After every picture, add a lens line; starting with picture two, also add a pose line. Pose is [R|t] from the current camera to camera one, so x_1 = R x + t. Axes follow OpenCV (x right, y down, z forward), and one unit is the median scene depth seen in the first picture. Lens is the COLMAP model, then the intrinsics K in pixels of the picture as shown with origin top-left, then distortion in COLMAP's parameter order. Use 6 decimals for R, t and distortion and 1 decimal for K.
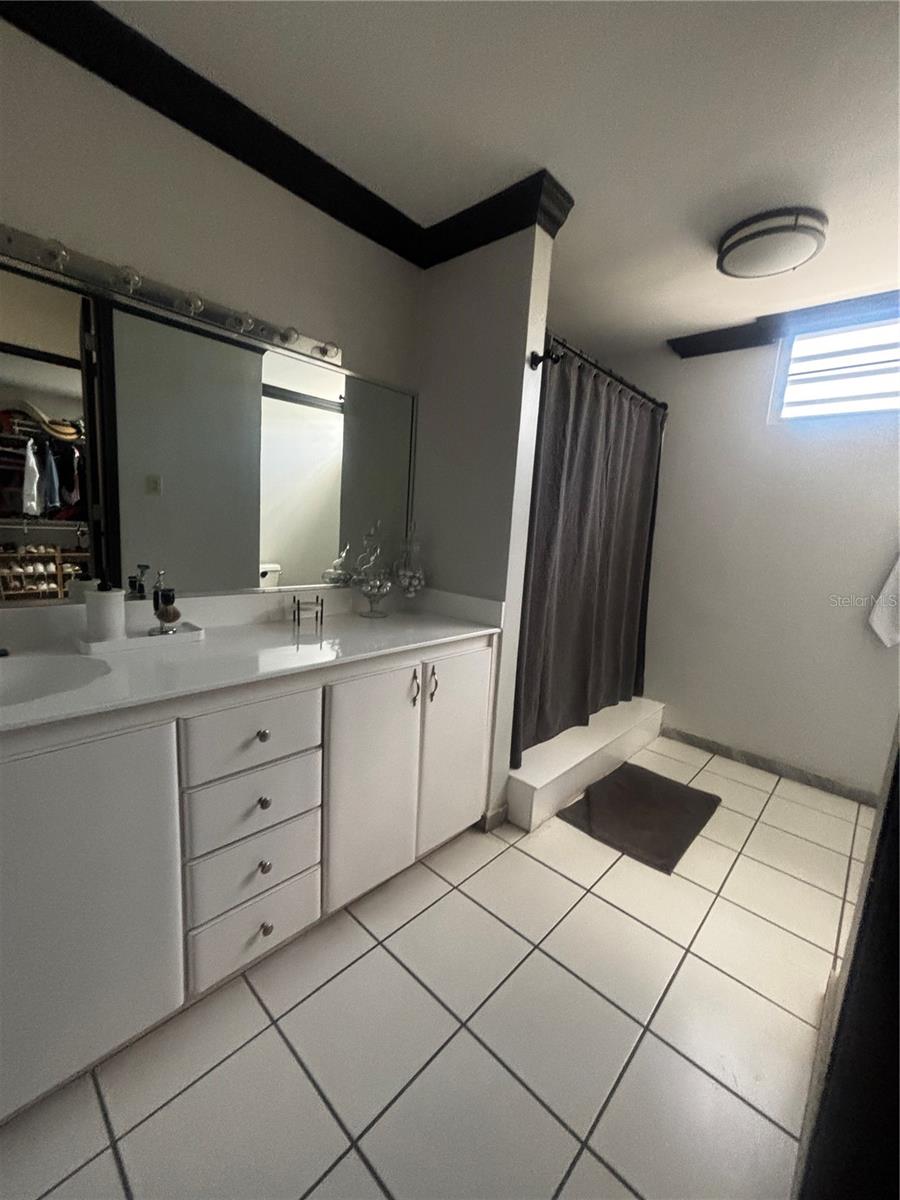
lens RADIAL K [[486.2, 0, 457.3], [0, 486.2, 597.6], [0, 0, 1]] dist [0.003207, -0.000325]
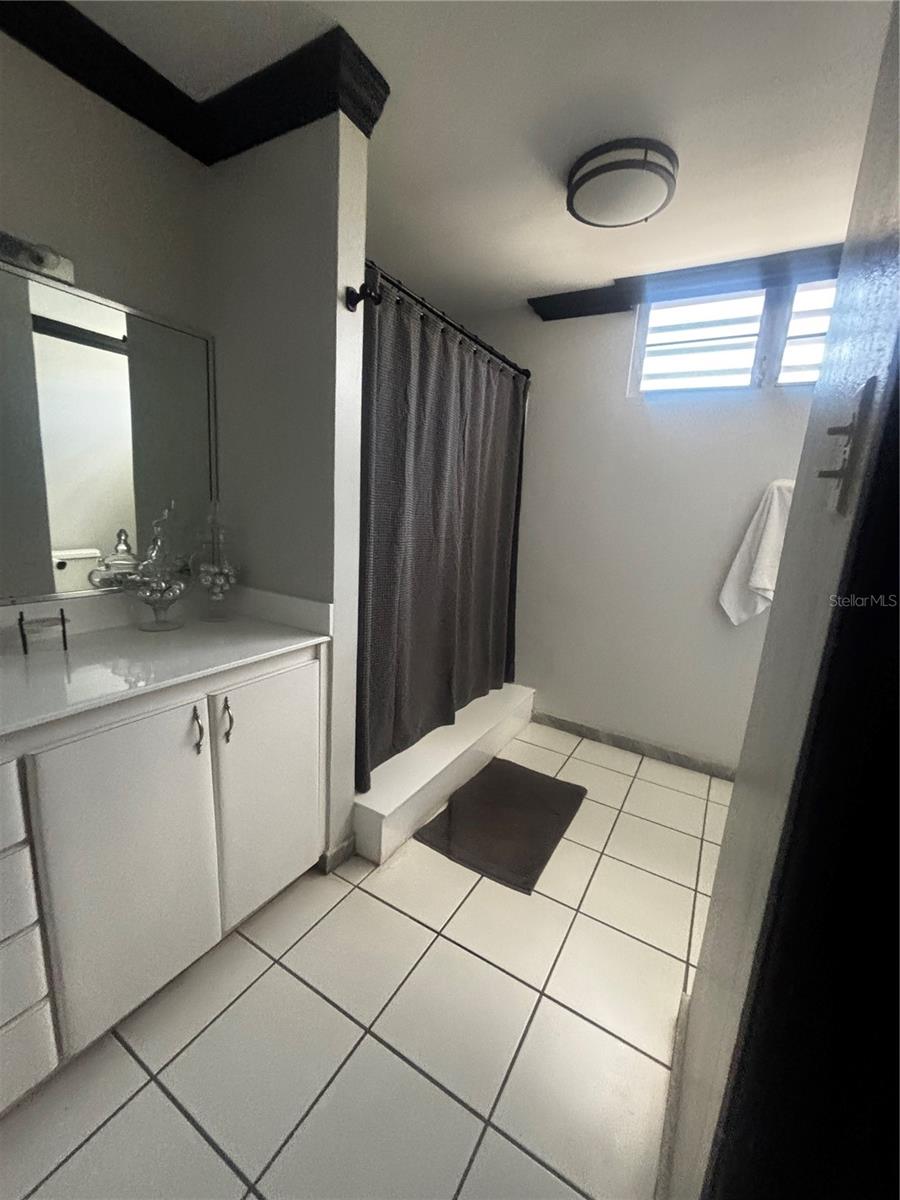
lens RADIAL K [[486.2, 0, 458.5], [0, 486.2, 596.8], [0, 0, 1]] dist [0.003207, -0.000325]
pose [[0.977137, -0.042131, 0.208395, 0.126114], [0.030396, 0.997783, 0.059196, -0.041758], [-0.210427, -0.051508, 0.976252, 0.149739]]
